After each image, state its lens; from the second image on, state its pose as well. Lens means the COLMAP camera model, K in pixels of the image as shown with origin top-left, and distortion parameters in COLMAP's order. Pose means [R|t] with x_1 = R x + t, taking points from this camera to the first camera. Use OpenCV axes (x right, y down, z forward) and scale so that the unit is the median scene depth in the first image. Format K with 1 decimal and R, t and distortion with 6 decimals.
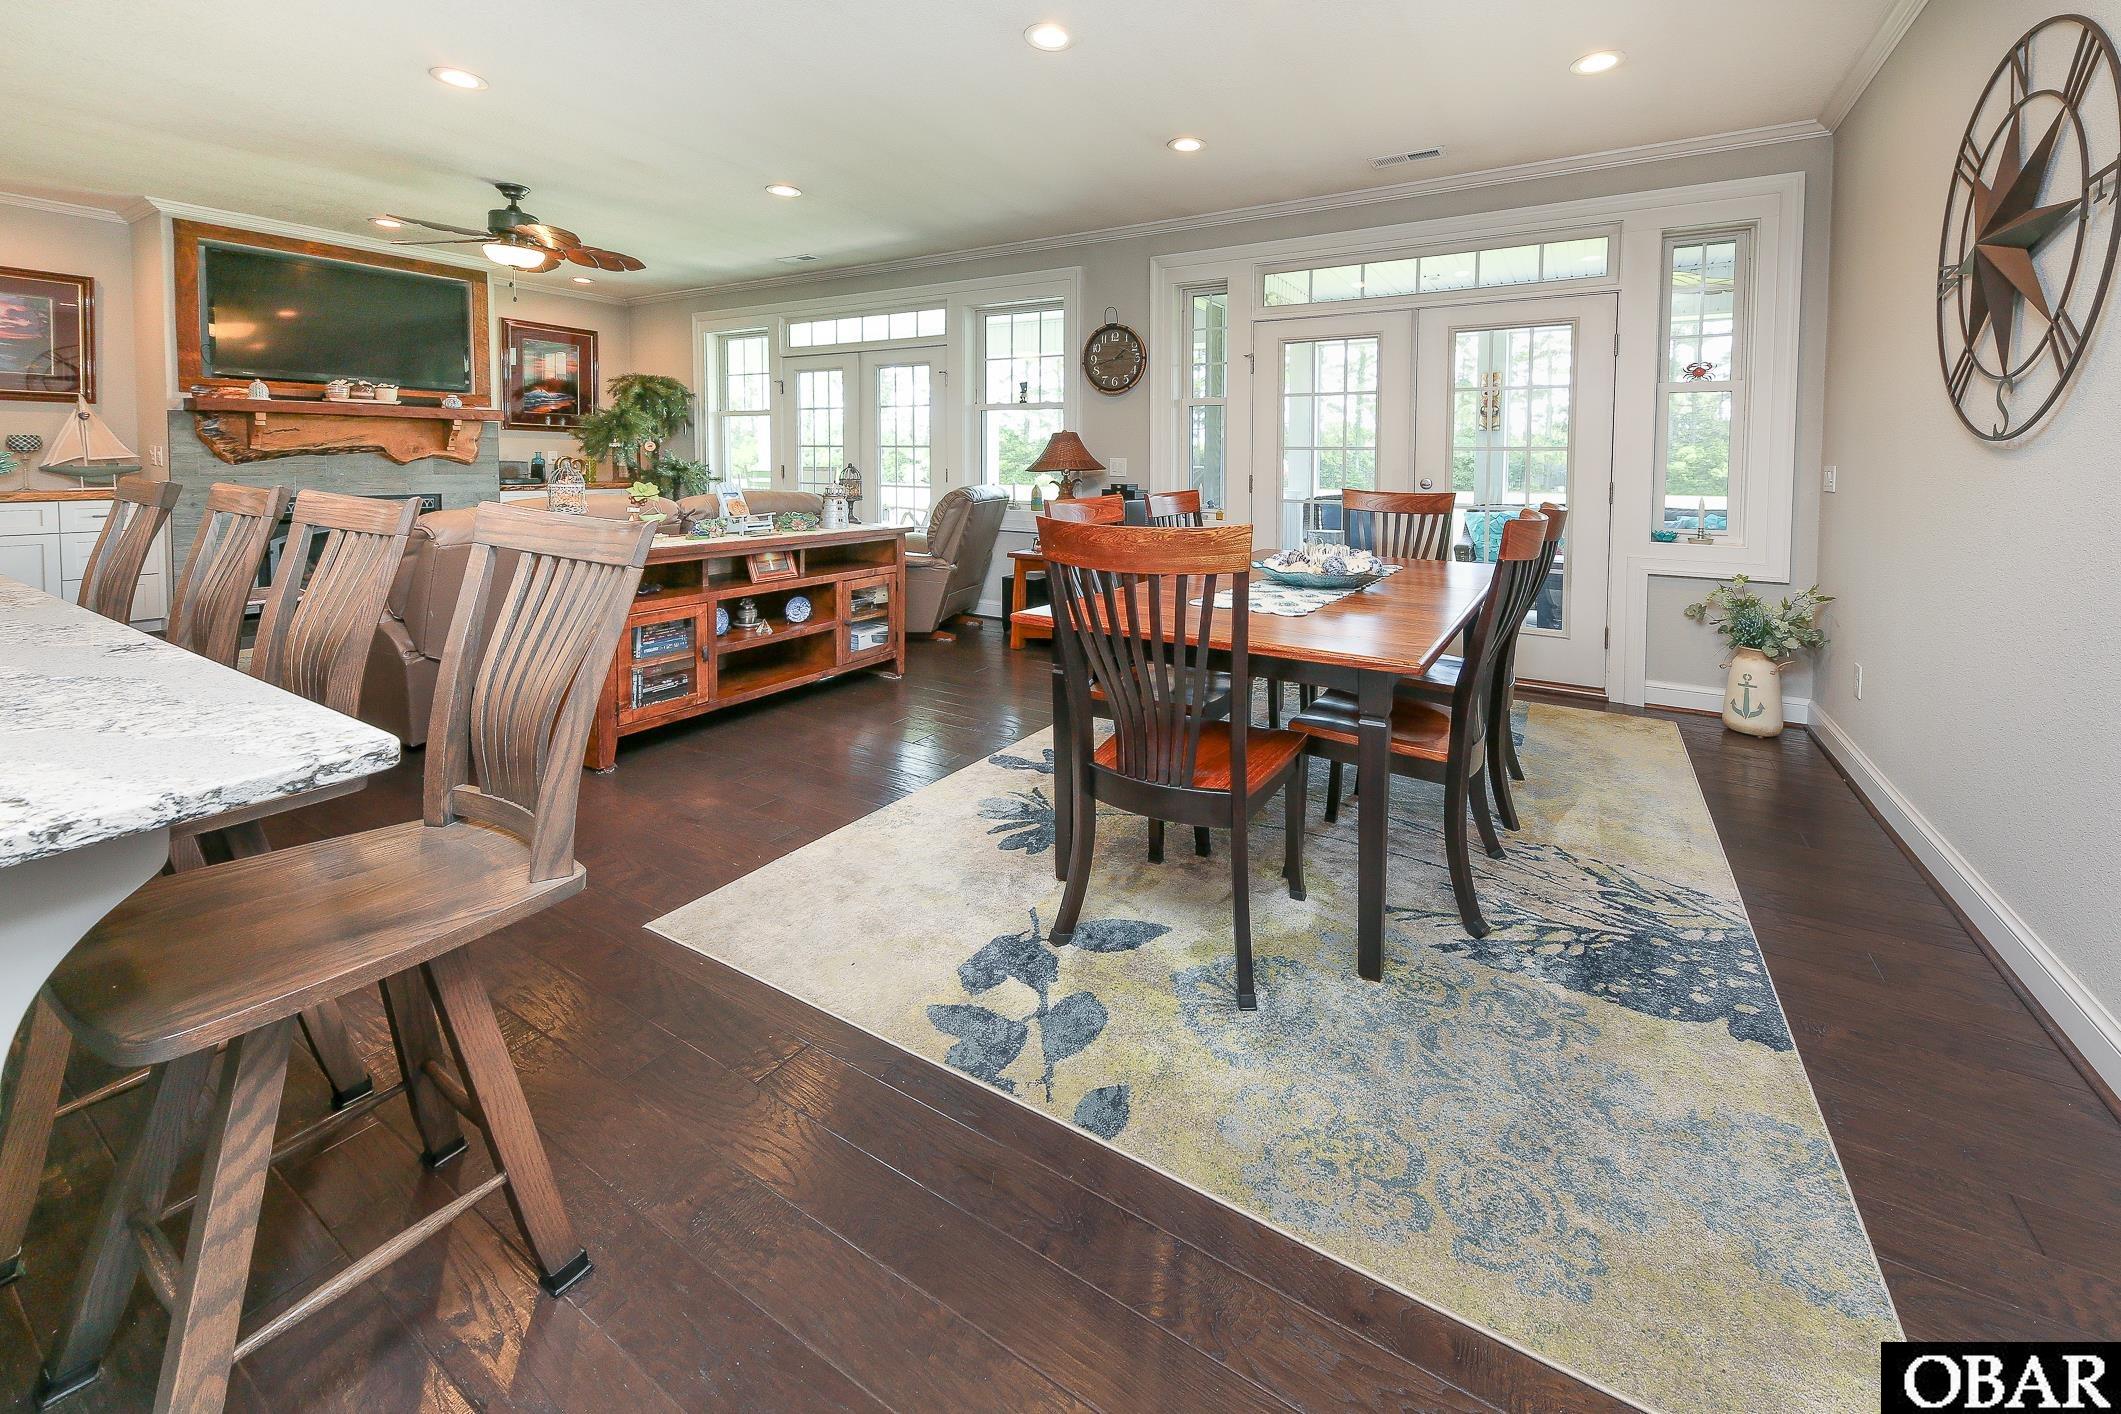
lens RADIAL K [[818.9, 0, 1115.8], [0, 818.9, 511.4], [0, 0, 1]] dist [0.010362, -0.005014]
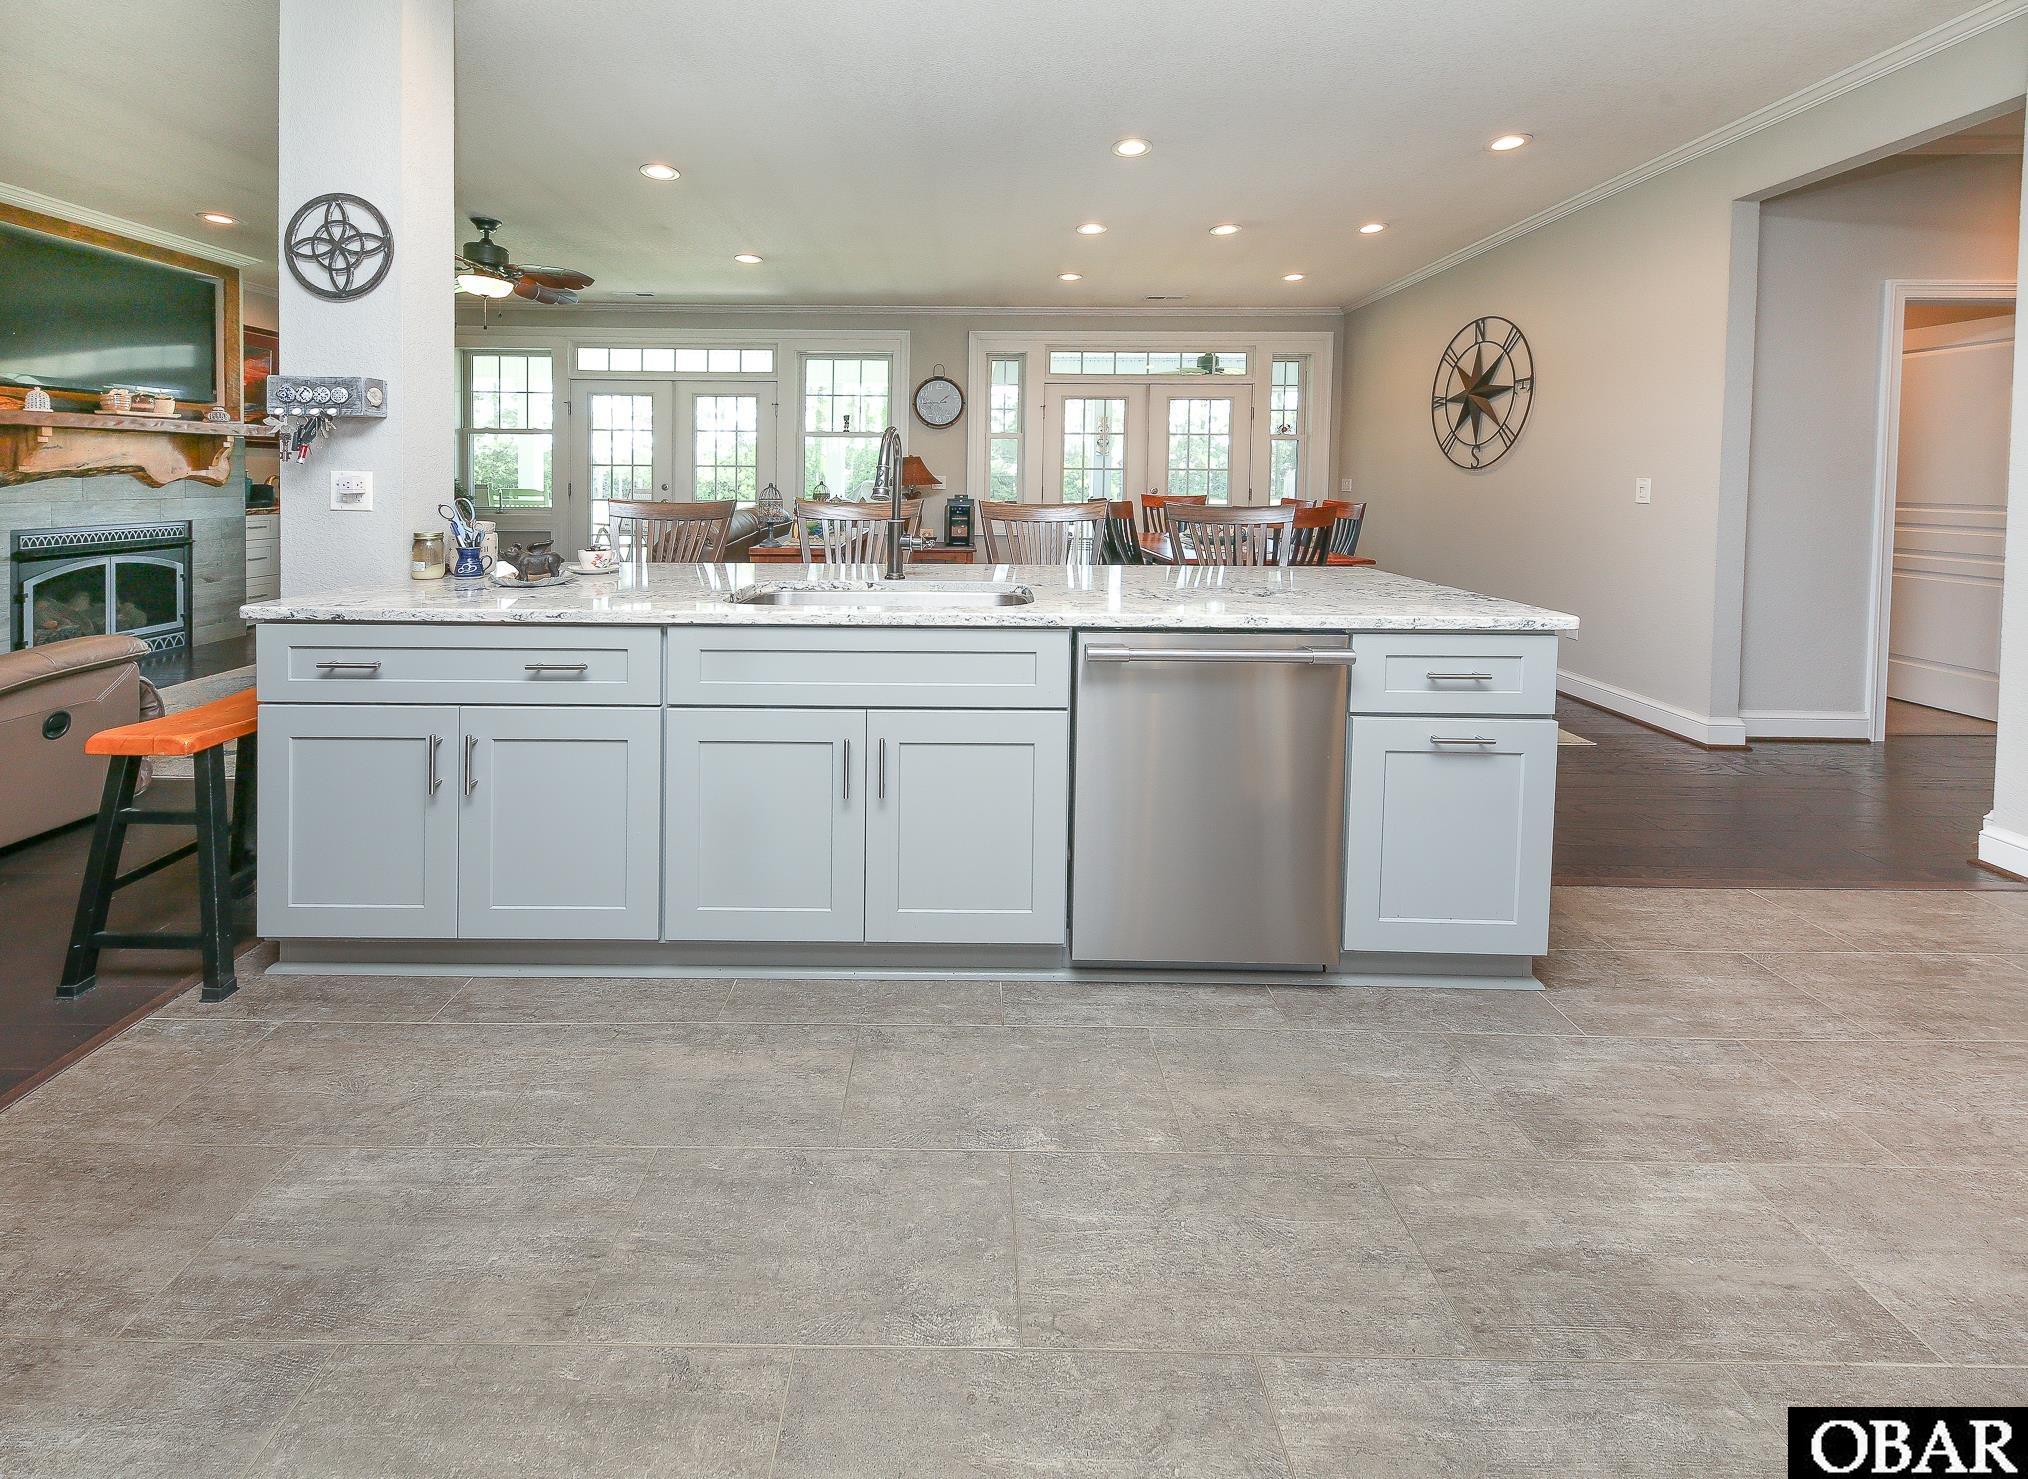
lens RADIAL K [[771.7, 0, 966.9], [0, 771.7, 493.2], [0, 0, 1]] dist [0.014518, -0.004994]
pose [[0.868474, -0.016364, 0.495464, -0.598316], [0.033666, 0.999095, -0.026014, -0.001821], [-0.494590, 0.039272, 0.868239, -0.123914]]
